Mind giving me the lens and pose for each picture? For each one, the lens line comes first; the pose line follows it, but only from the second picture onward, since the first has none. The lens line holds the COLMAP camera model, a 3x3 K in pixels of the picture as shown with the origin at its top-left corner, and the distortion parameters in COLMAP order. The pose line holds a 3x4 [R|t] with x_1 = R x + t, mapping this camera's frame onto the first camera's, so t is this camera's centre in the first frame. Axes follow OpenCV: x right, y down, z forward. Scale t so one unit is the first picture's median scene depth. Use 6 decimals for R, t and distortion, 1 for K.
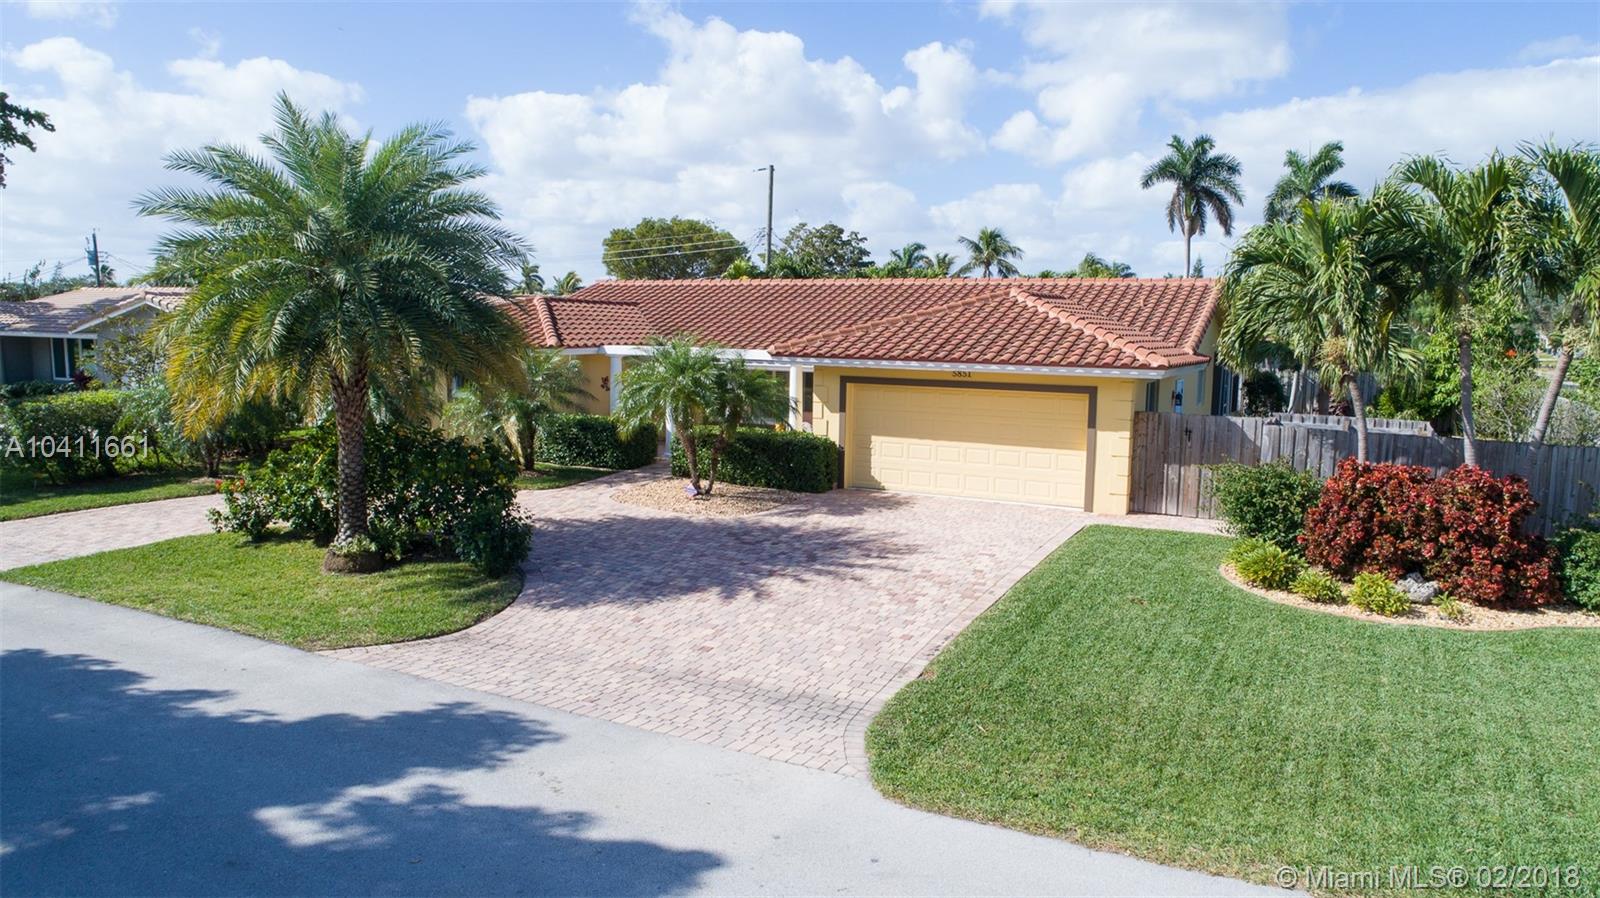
lens RADIAL K [[1081.9, 0, 803.0], [0, 1081.9, 455.3], [0, 0, 1]] dist [-0.005107, 0.004223]
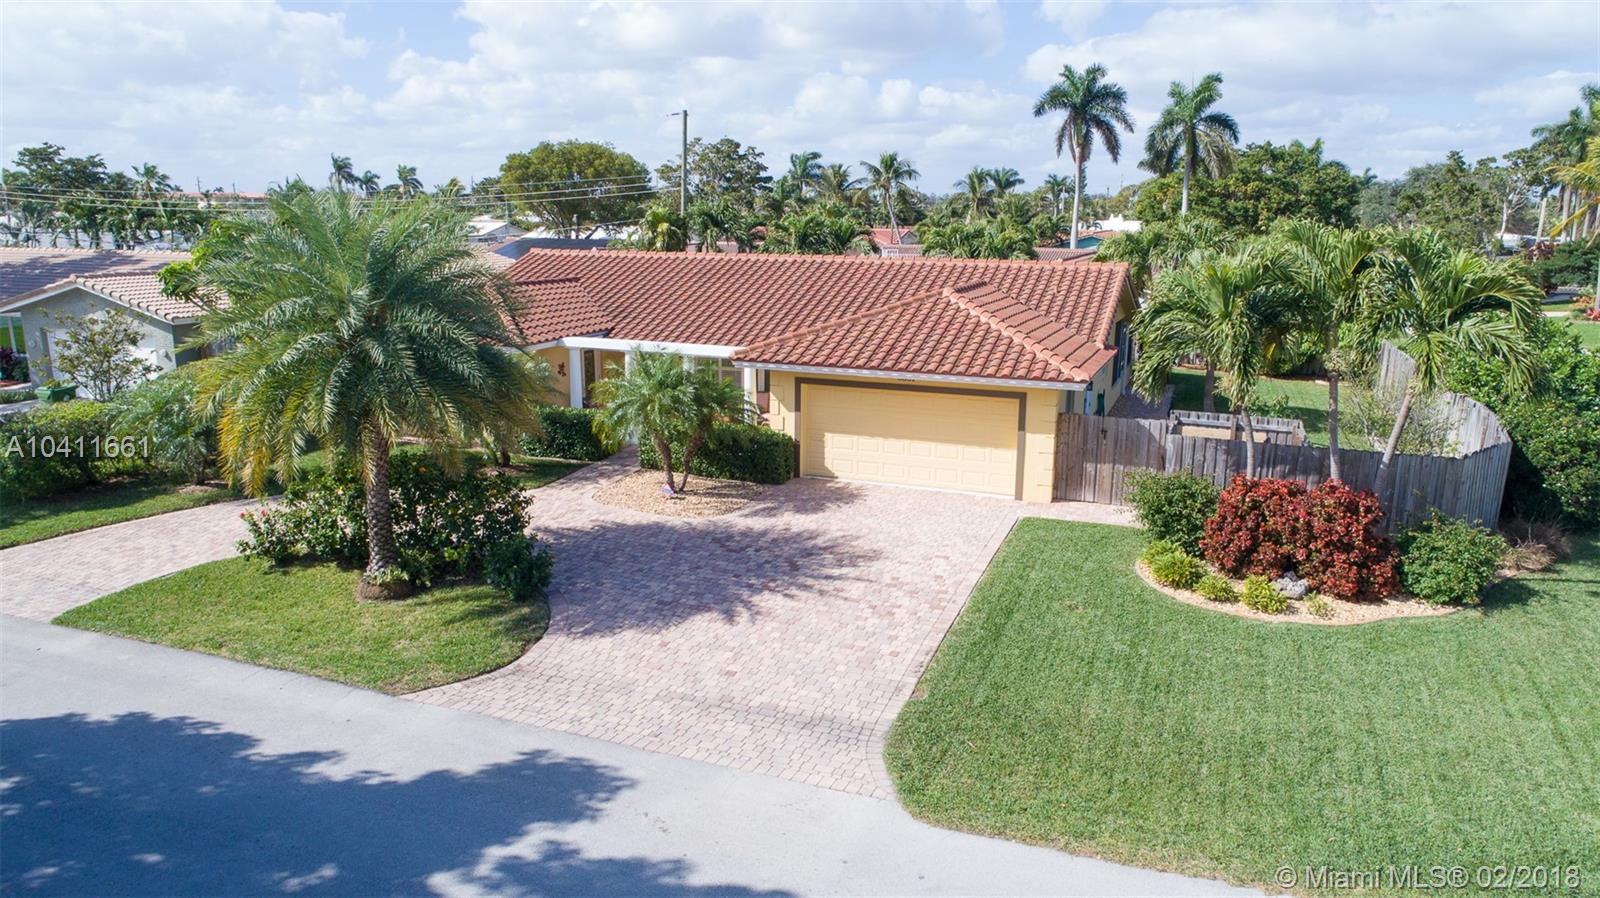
lens RADIAL K [[1081.9, 0, 803.0], [0, 1081.9, 455.3], [0, 0, 1]] dist [-0.005107, 0.004223]
pose [[0.994280, -0.032409, 0.101765, -0.104282], [0.022027, 0.994588, 0.101532, -0.152483], [-0.104505, -0.098710, 0.989614, -0.145395]]
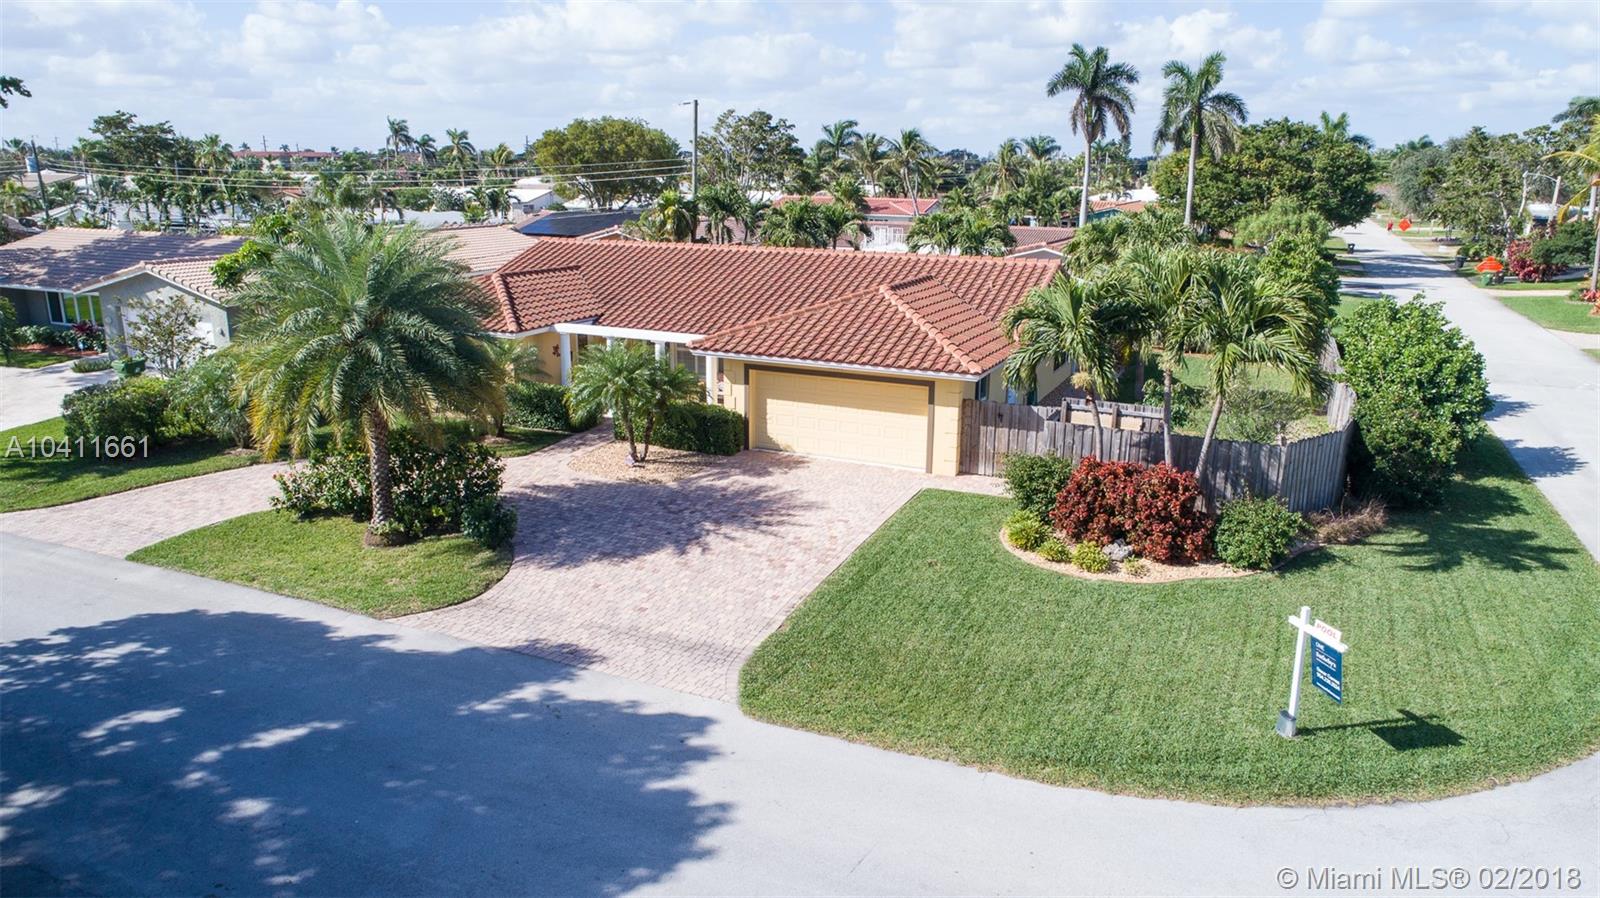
lens RADIAL K [[1084.1, 0, 800.4], [0, 1084.1, 453.4], [0, 0, 1]] dist [-0.004696, 0.007110]
pose [[0.998620, -0.019918, 0.048603, 0.052060], [0.013136, 0.990613, 0.136067, -0.203935], [-0.050857, -0.135240, 0.989507, -0.413211]]
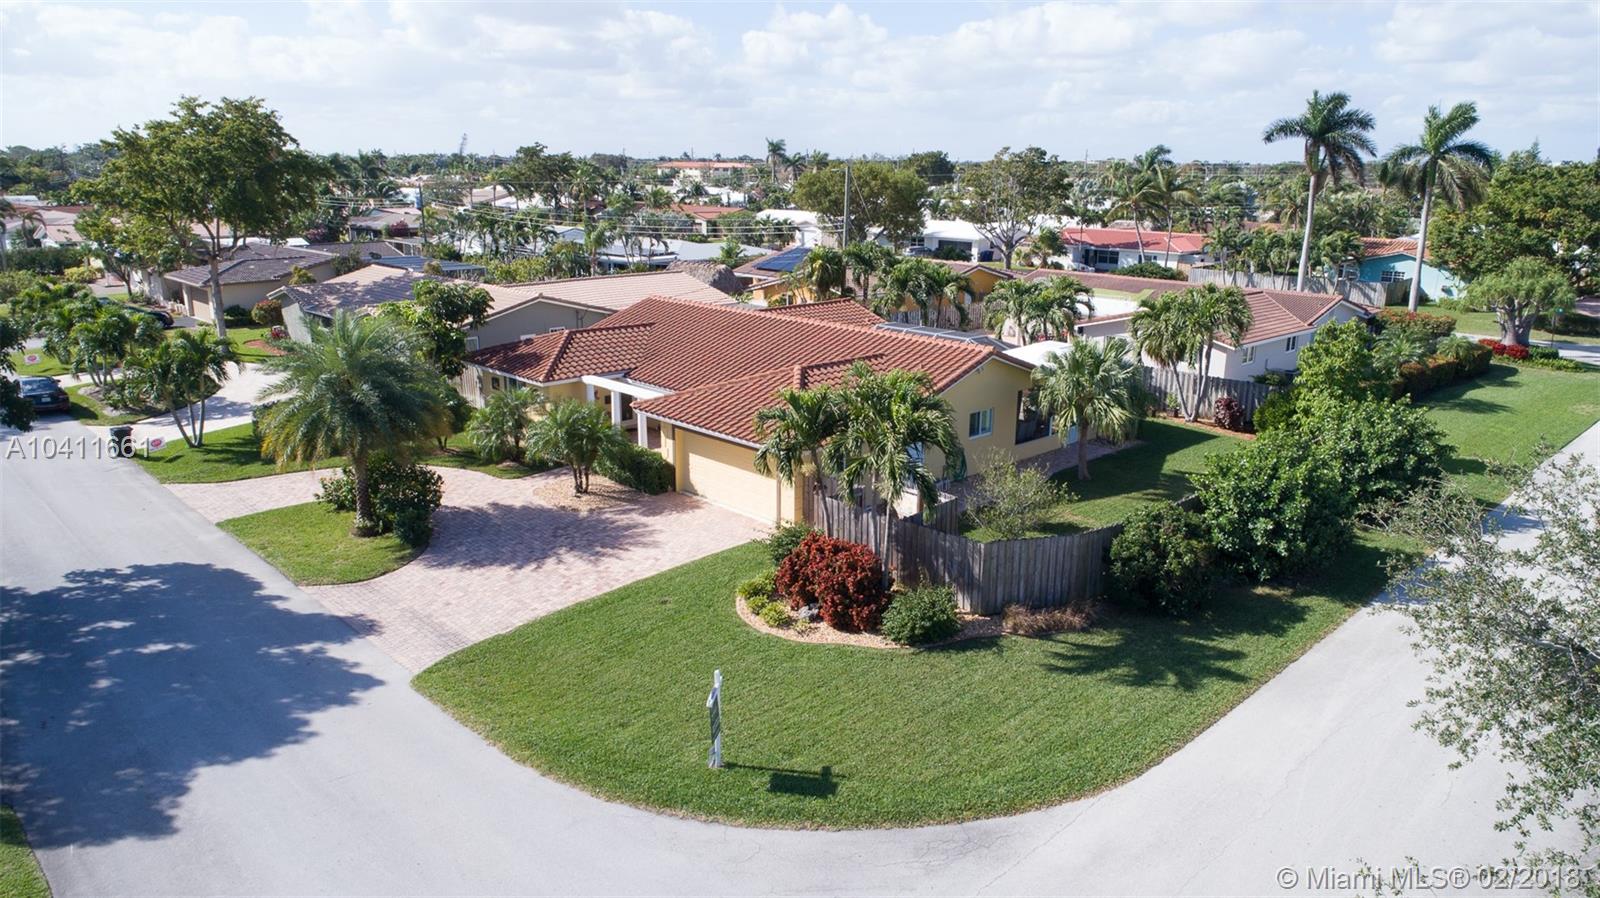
lens RADIAL K [[1086.8, 0, 801.7], [0, 1086.8, 446.3], [0, 0, 1]] dist [0.003351, 0.002460]
pose [[0.948988, 0.072171, -0.306942, 1.018286], [-0.033102, 0.990877, 0.130641, -0.366026], [0.313571, -0.113816, 0.942719, -0.653109]]
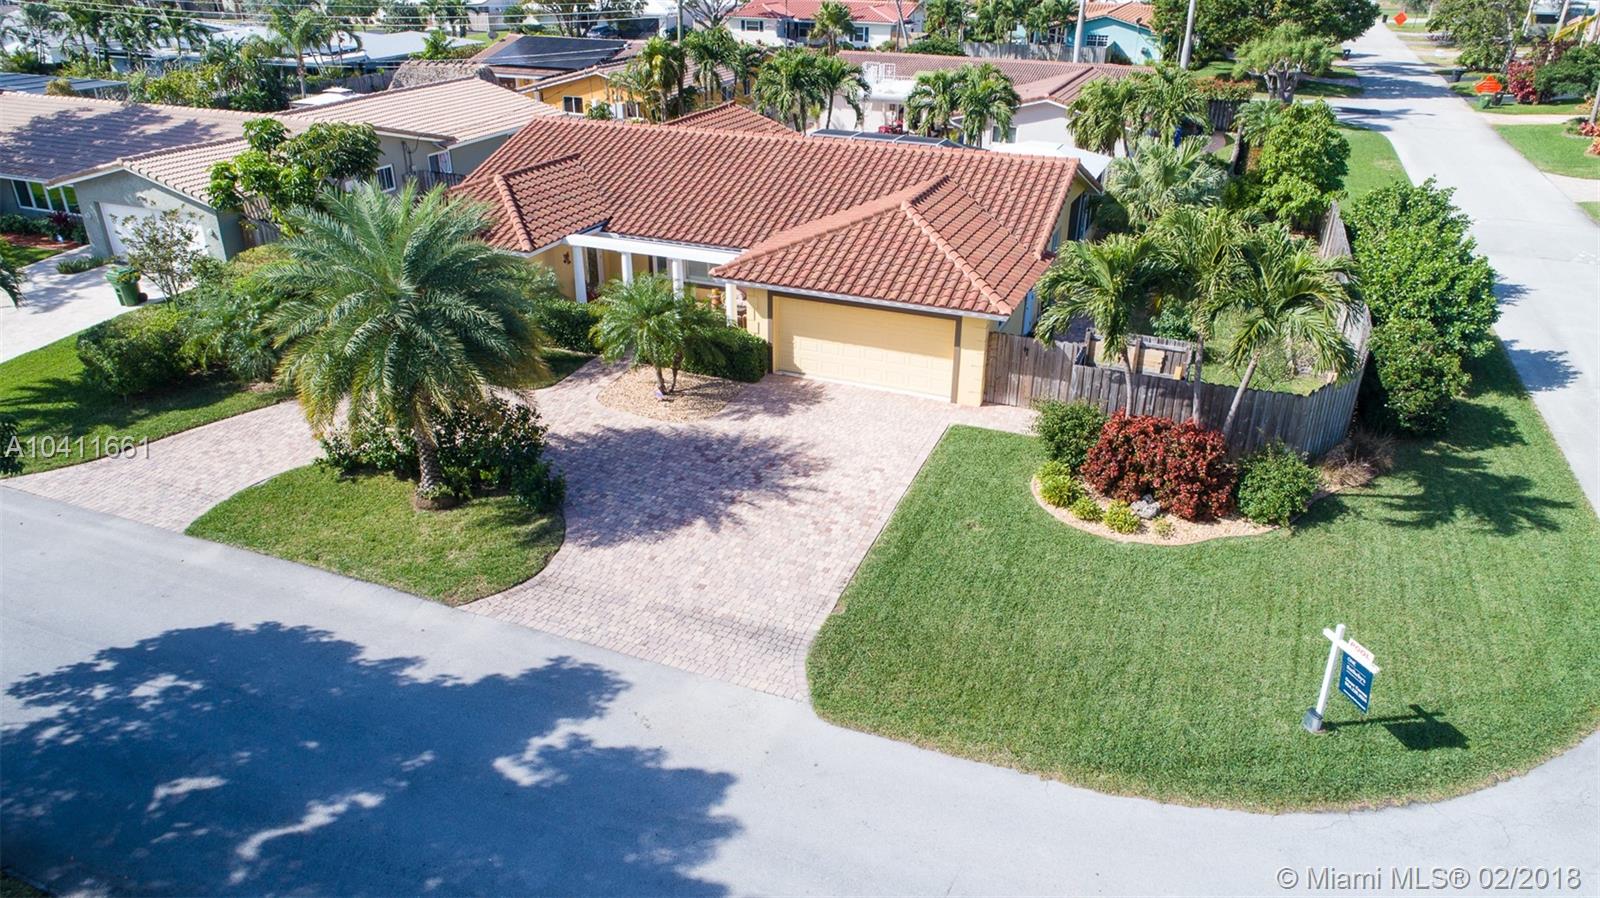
lens RADIAL K [[1084.1, 0, 800.4], [0, 1084.1, 453.4], [0, 0, 1]] dist [-0.004696, 0.007110]
pose [[0.996063, -0.049848, 0.073309, -0.043629], [0.023260, 0.944915, 0.326488, -0.442563], [-0.085545, -0.323497, 0.942354, -0.388120]]
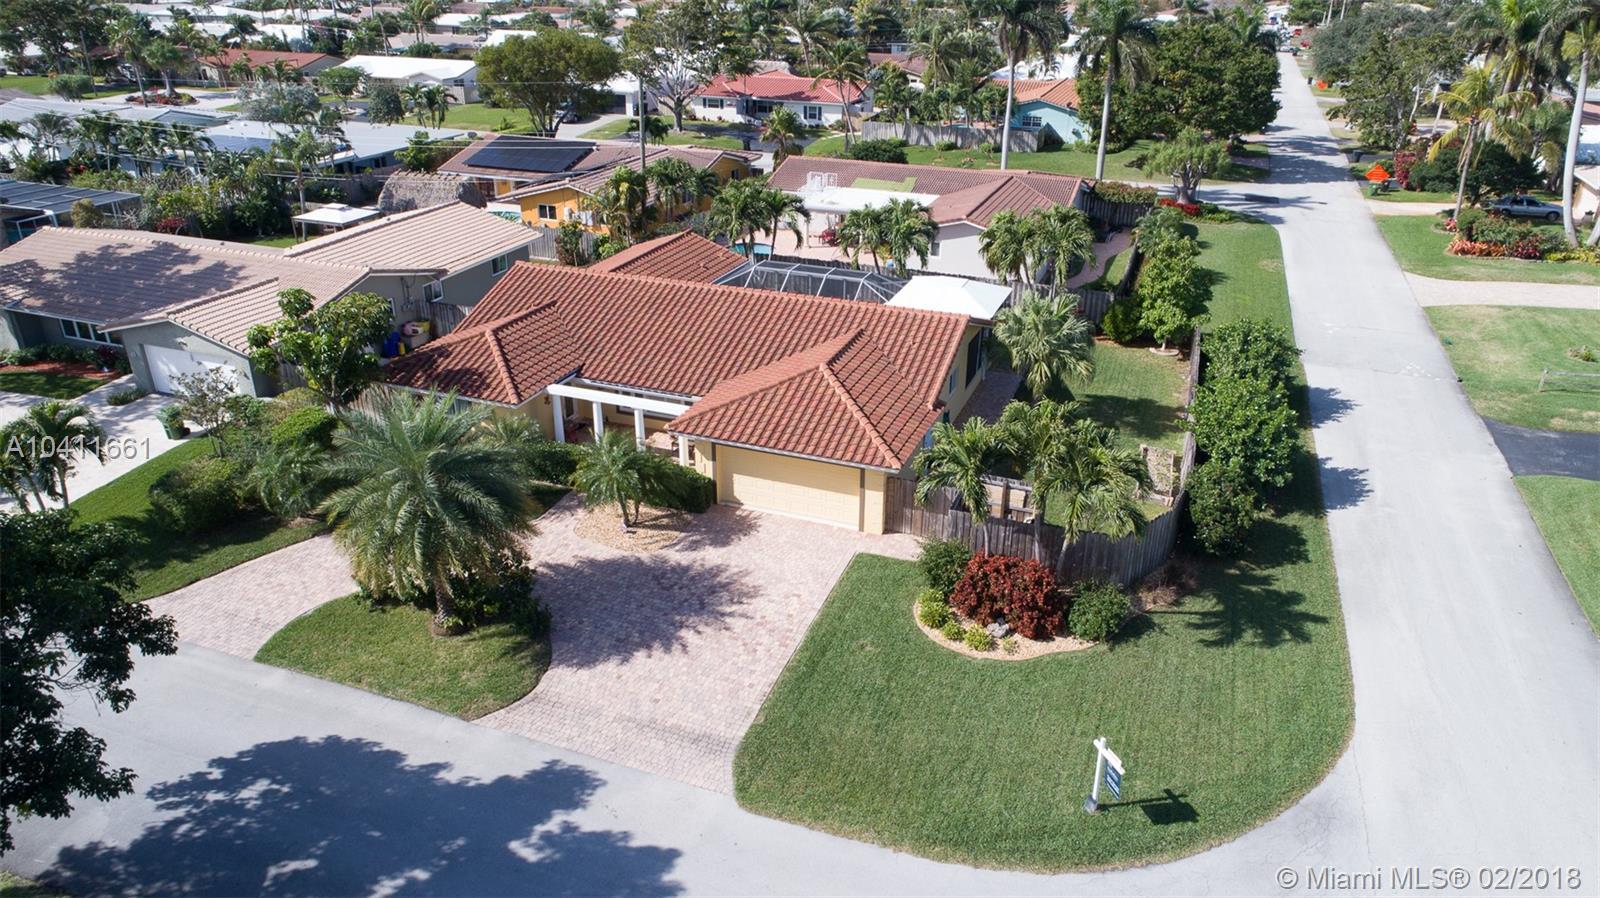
lens RADIAL K [[1086.0, 0, 797.9], [0, 1086.0, 455.1], [0, 0, 1]] dist [-0.002625, 0.004588]
pose [[0.993529, -0.060756, 0.095961, 0.008621], [0.027911, 0.949592, 0.312244, -0.781624], [-0.110095, -0.307545, 0.945143, -0.747158]]
